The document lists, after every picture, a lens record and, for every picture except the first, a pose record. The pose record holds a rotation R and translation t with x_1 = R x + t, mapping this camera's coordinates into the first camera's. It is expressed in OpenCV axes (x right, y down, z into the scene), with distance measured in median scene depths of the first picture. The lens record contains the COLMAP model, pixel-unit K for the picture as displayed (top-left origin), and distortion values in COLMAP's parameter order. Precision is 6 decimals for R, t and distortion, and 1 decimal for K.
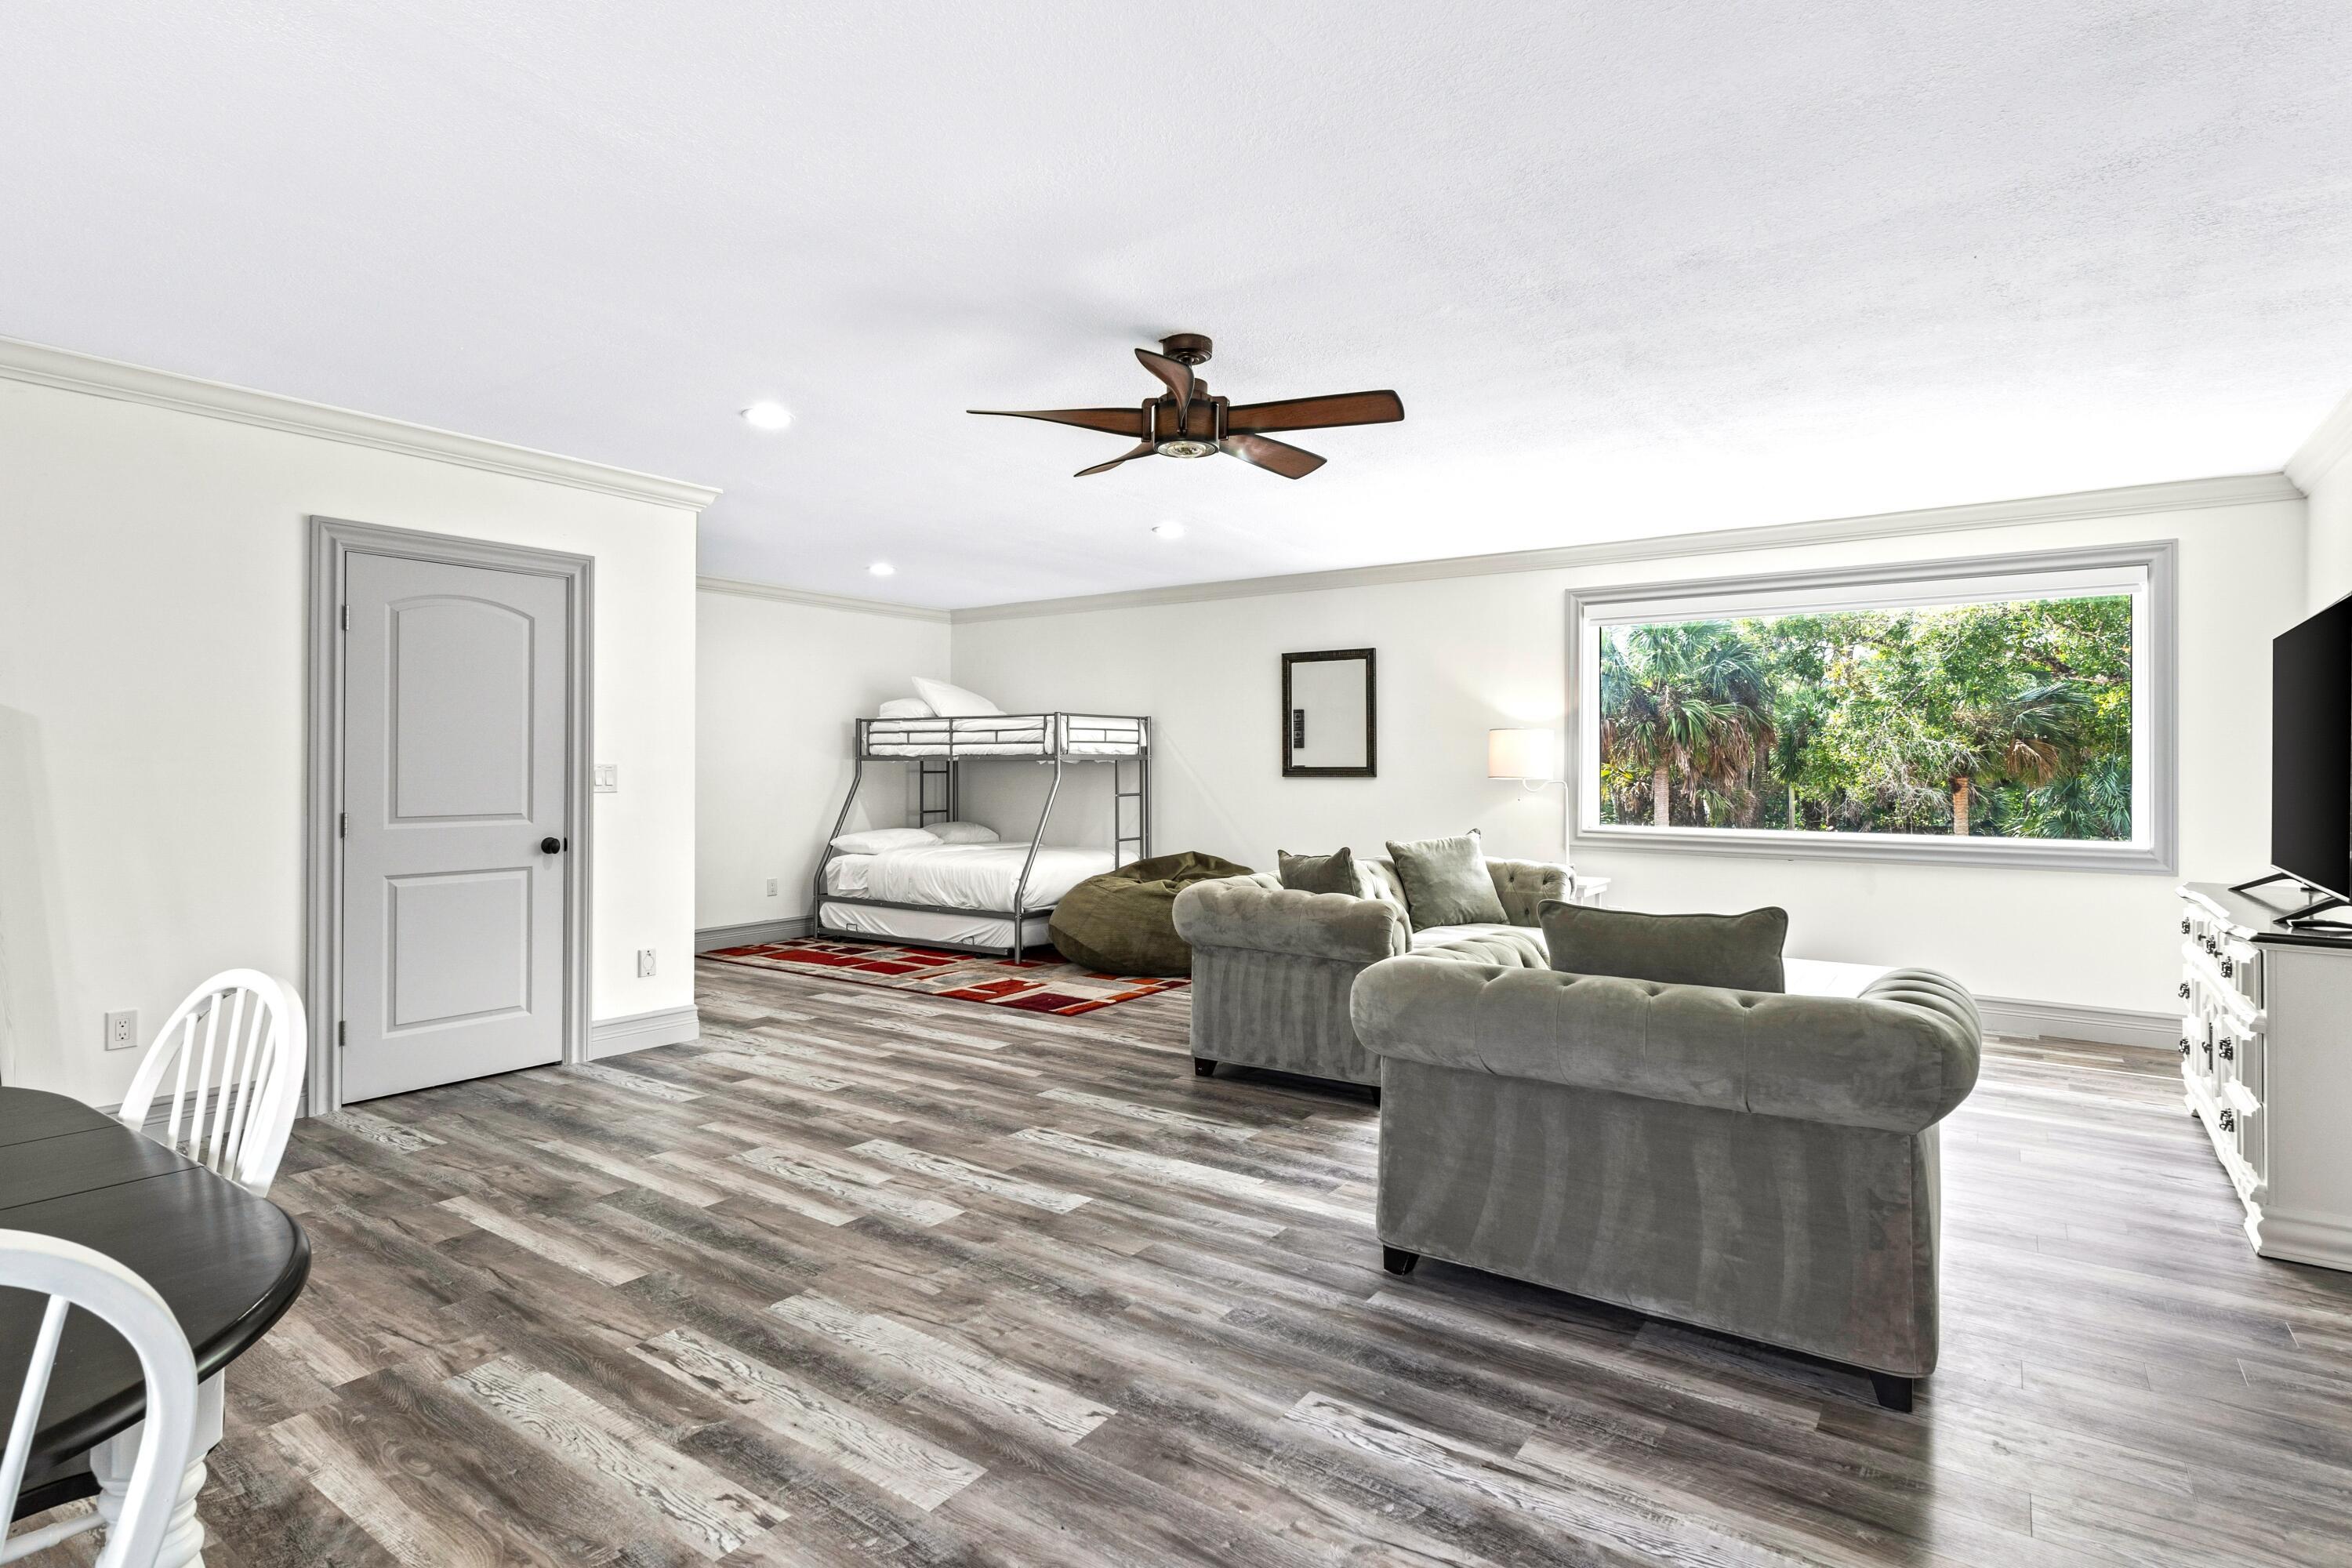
lens RADIAL K [[1158.0, 0, 1174.9], [0, 1158.0, 775.0], [0, 0, 1]] dist [0.002407, -0.000874]
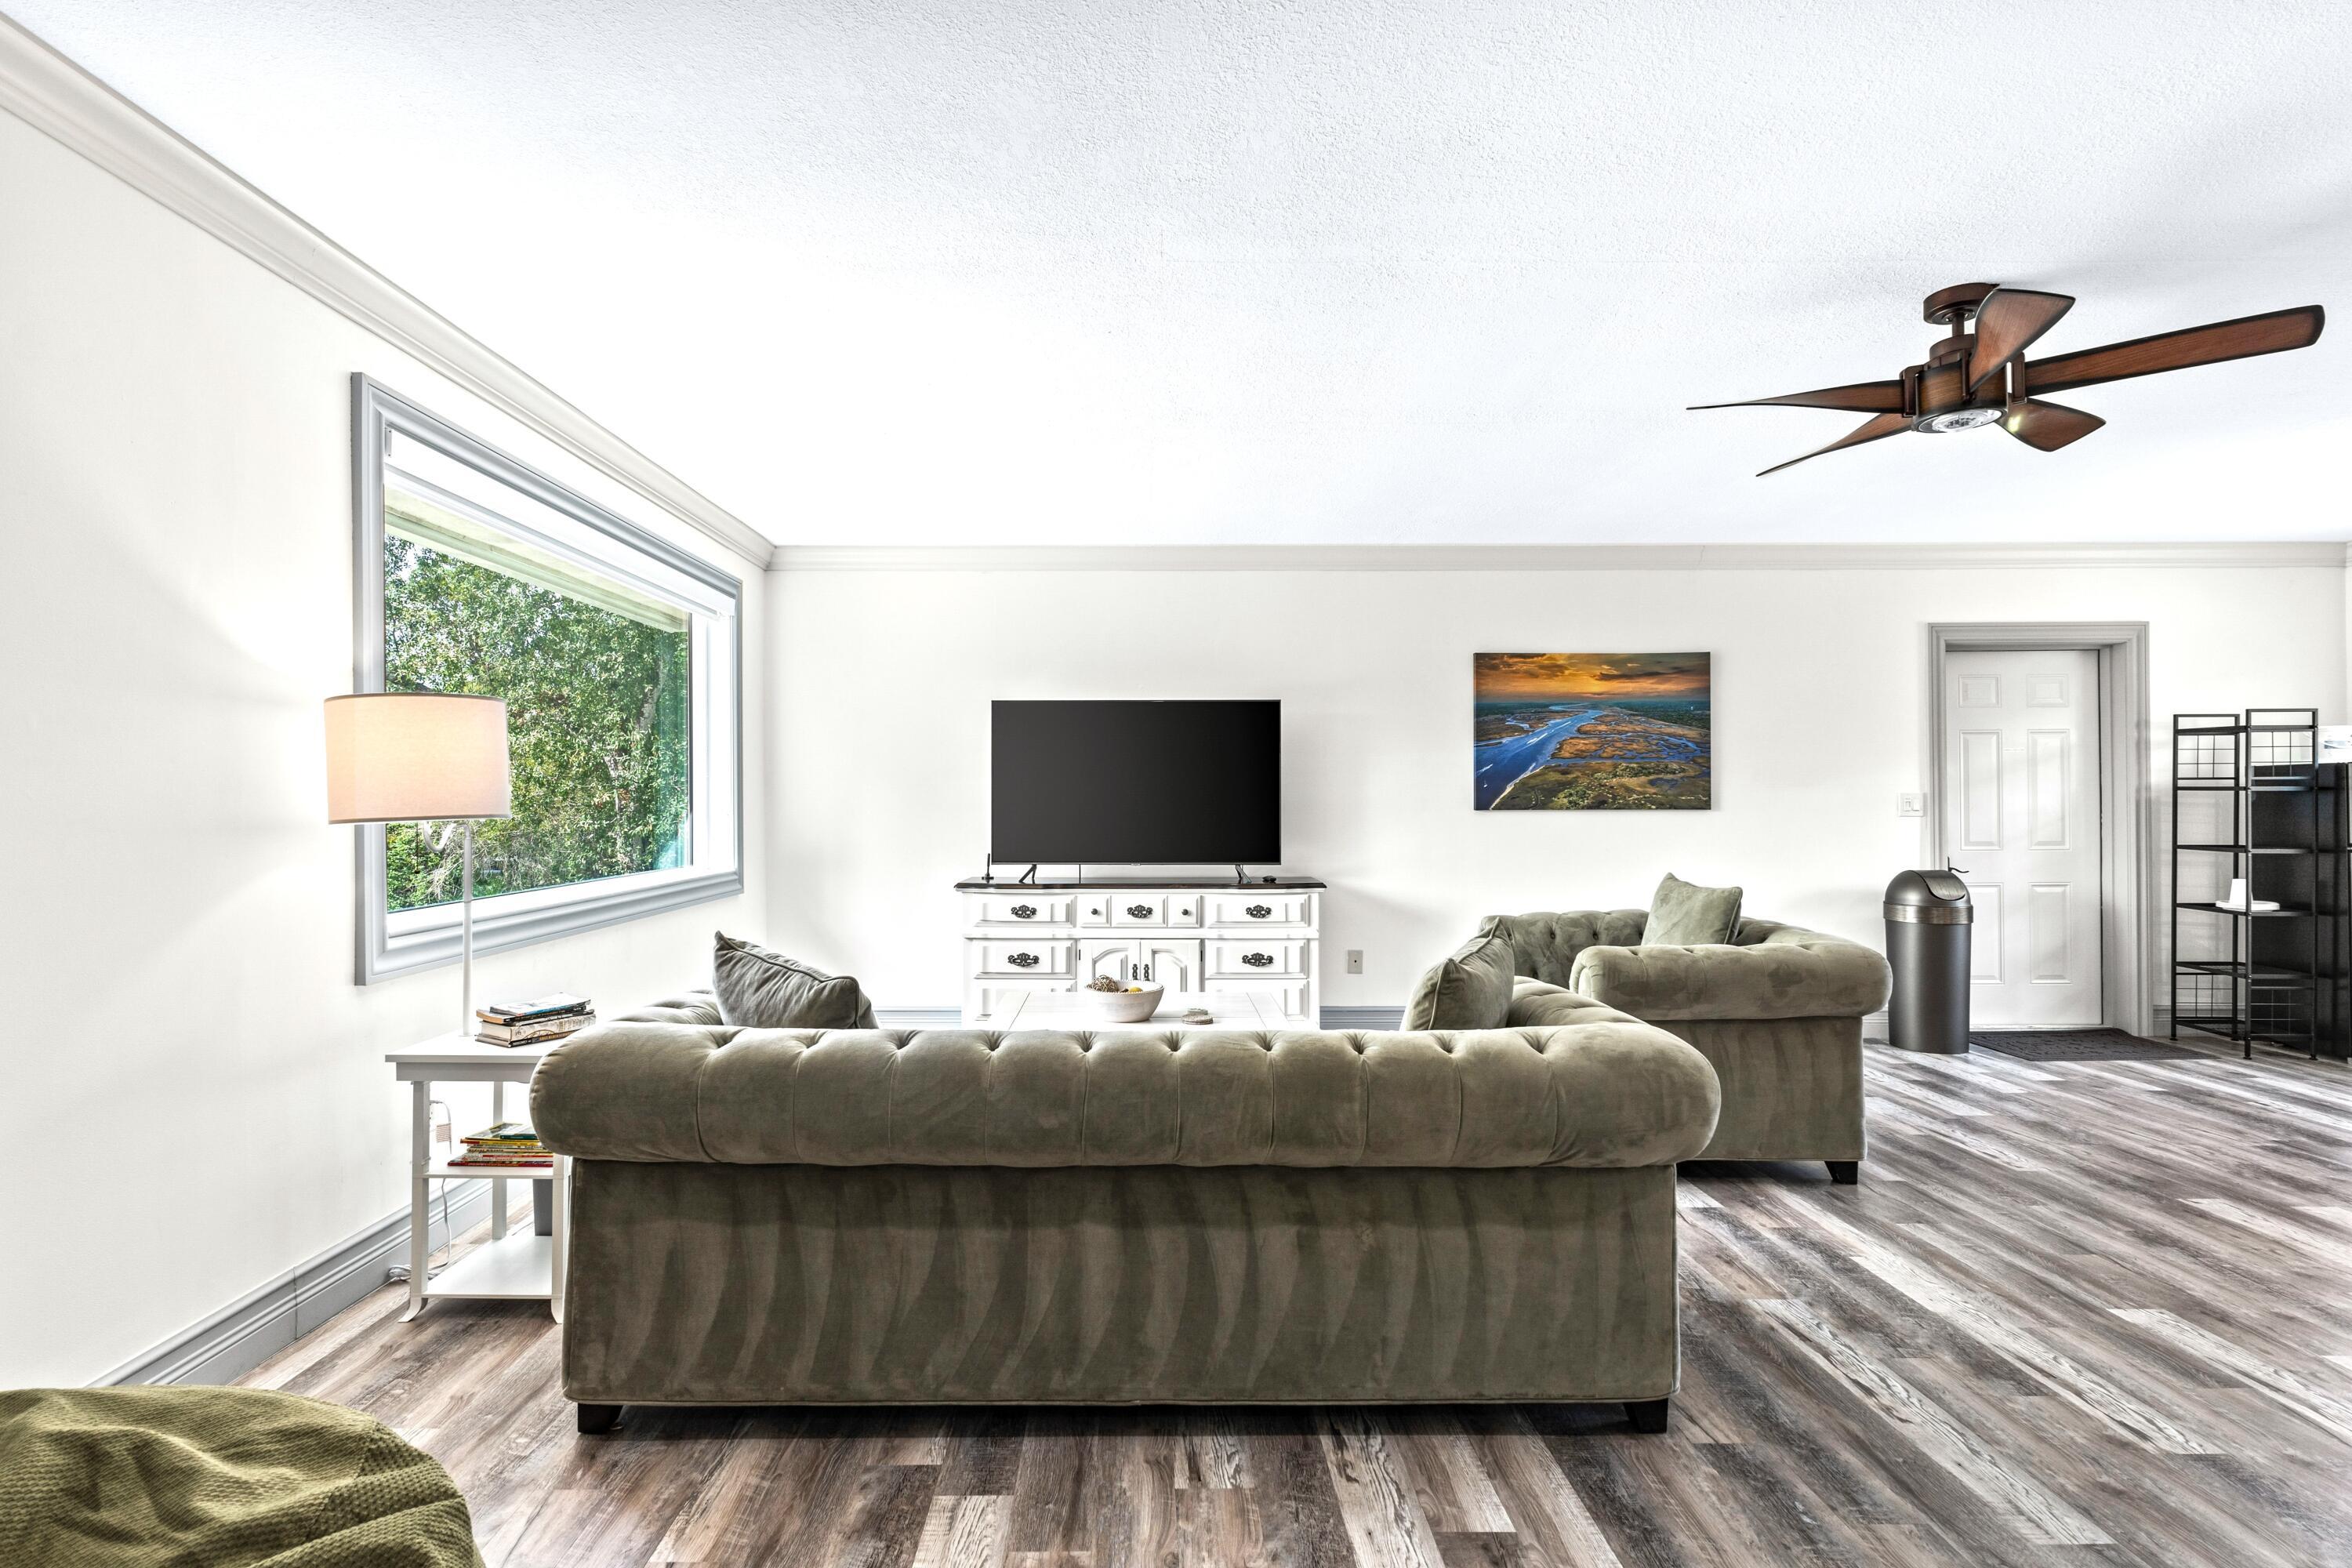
lens RADIAL K [[1158.0, 0, 1129.8], [0, 1158.0, 795.7], [0, 0, 1]] dist [0.002407, -0.000874]
pose [[-0.575456, -0.001766, 0.817831, -0.352452], [0.004027, 0.999979, 0.004993, -0.012227], [-0.817823, 0.006167, -0.575437, 2.077609]]
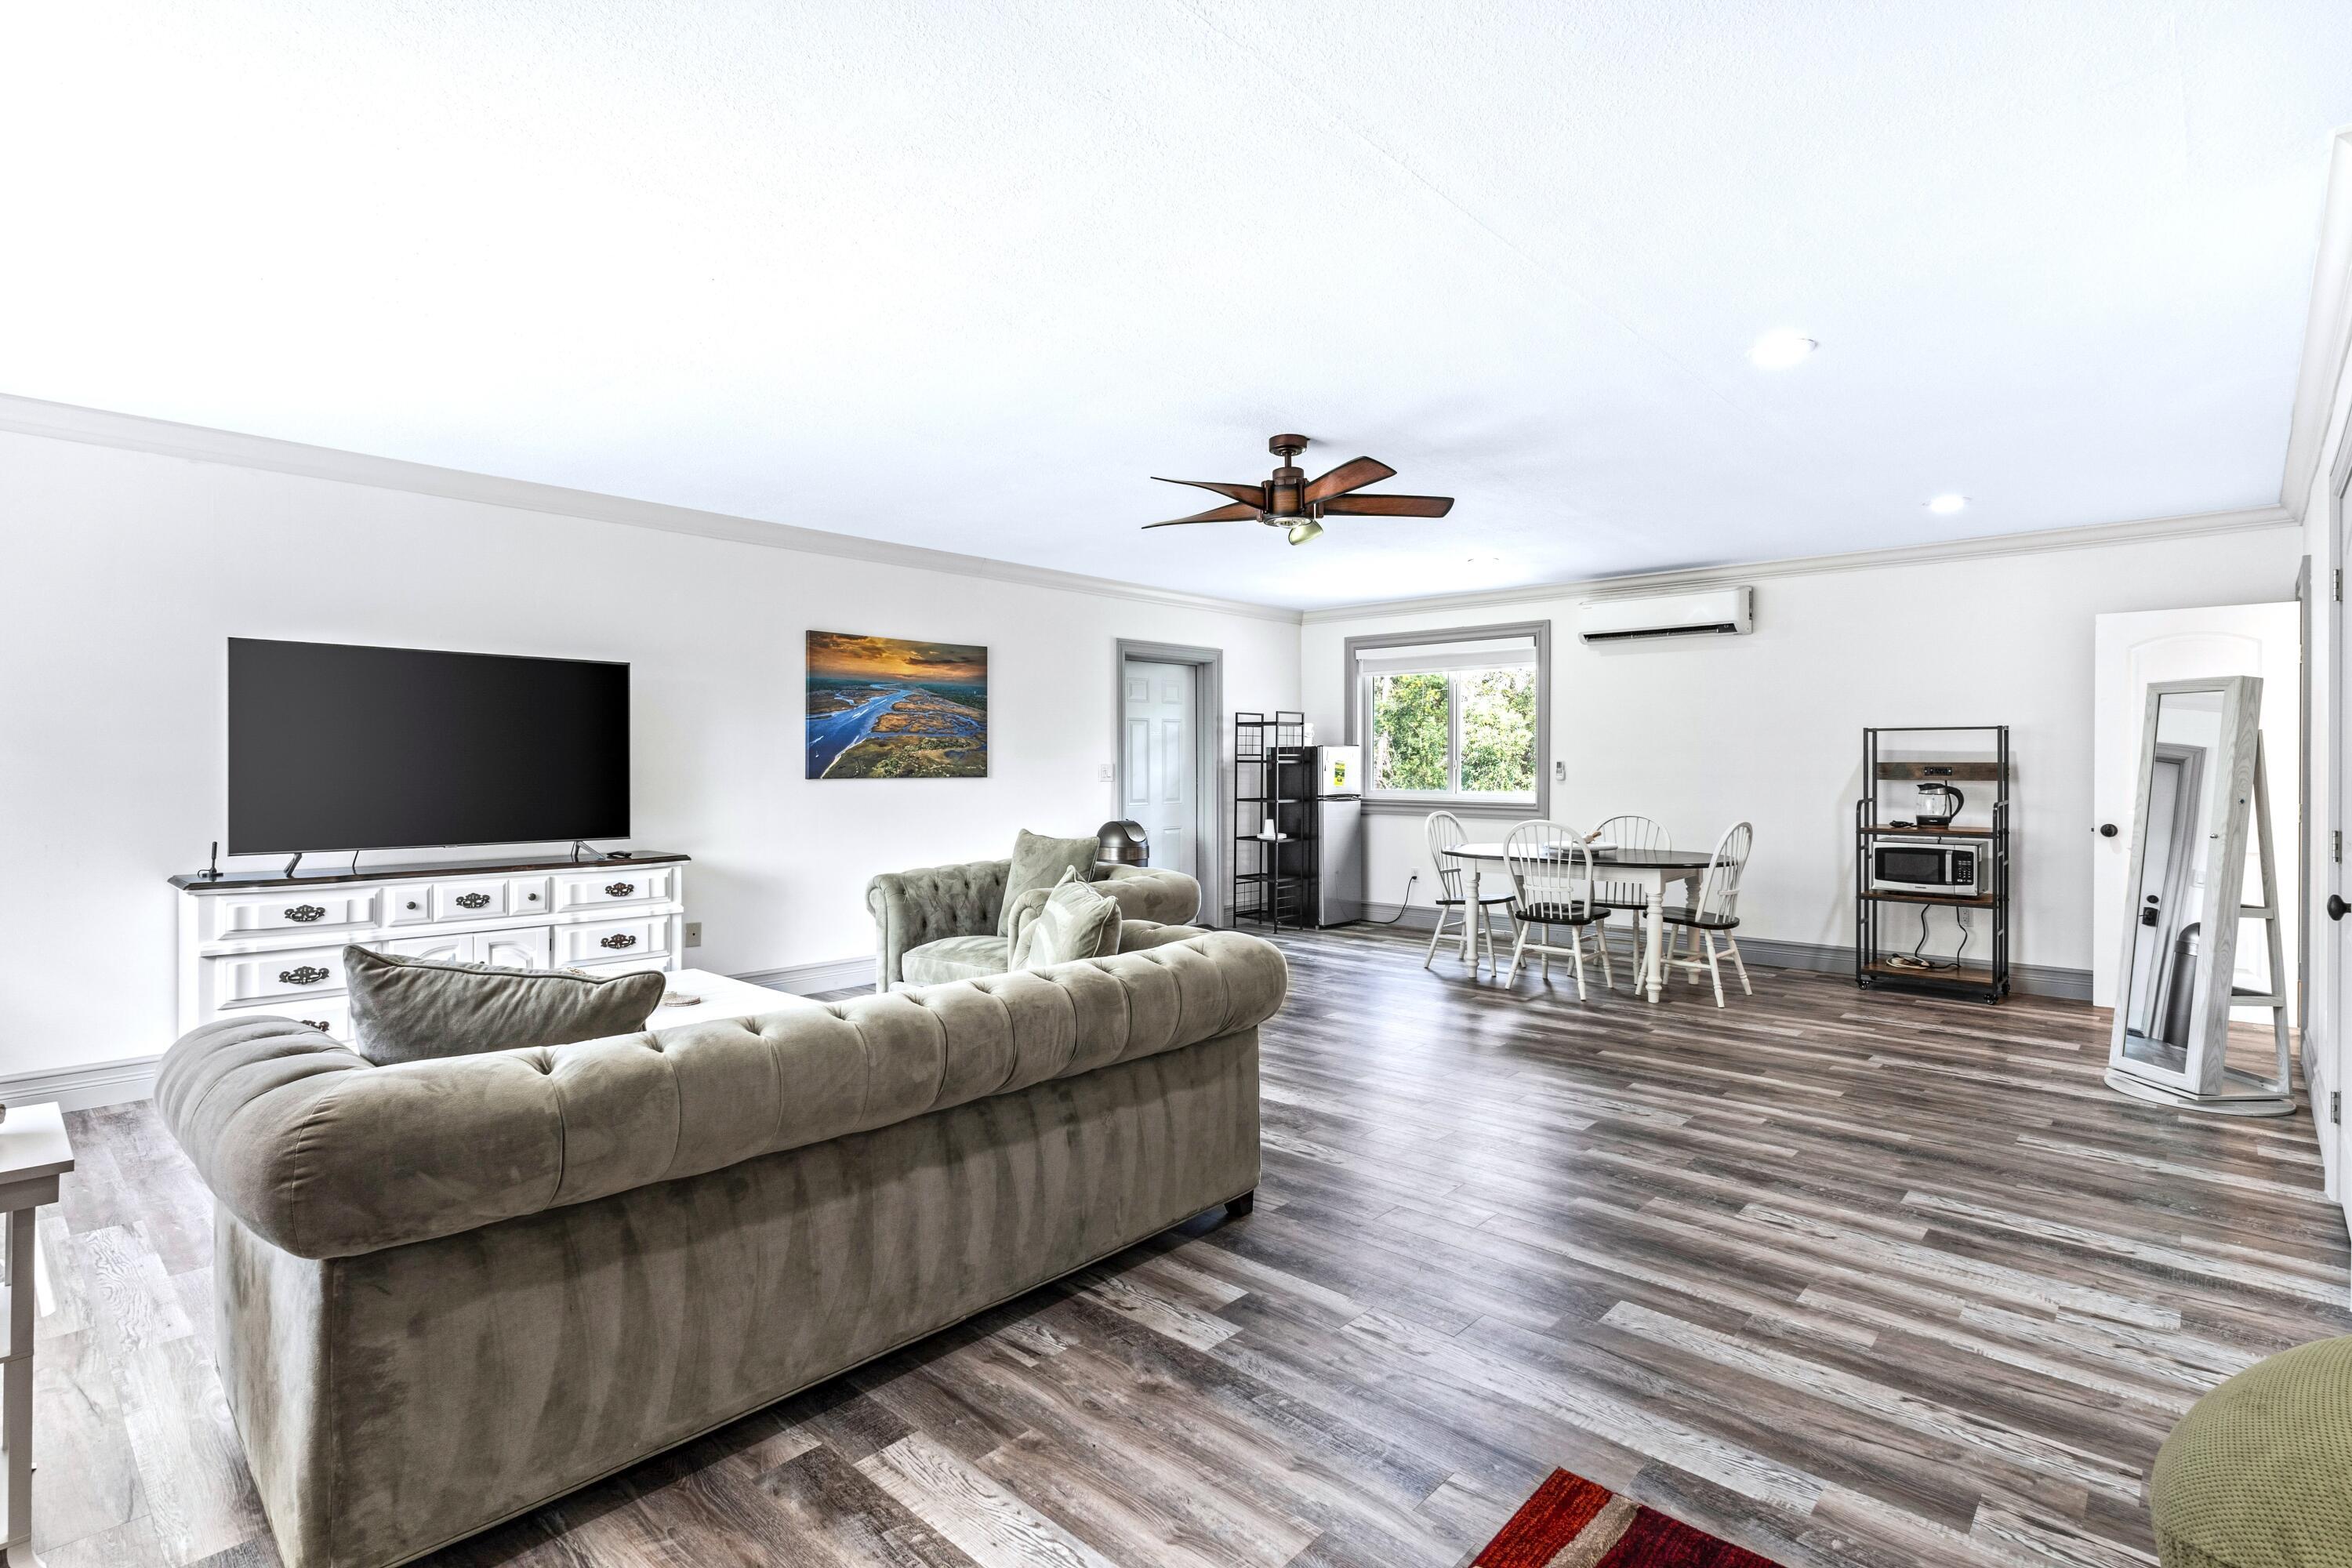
lens RADIAL K [[1158.0, 0, 1175.9], [0, 1158.0, 766.2], [0, 0, 1]] dist [0.002407, -0.000874]
pose [[-0.992452, -0.005358, 0.122514, -0.028585], [-0.004452, 0.999961, 0.007666, -0.016814], [-0.122550, 0.007063, -0.992437, 2.409290]]
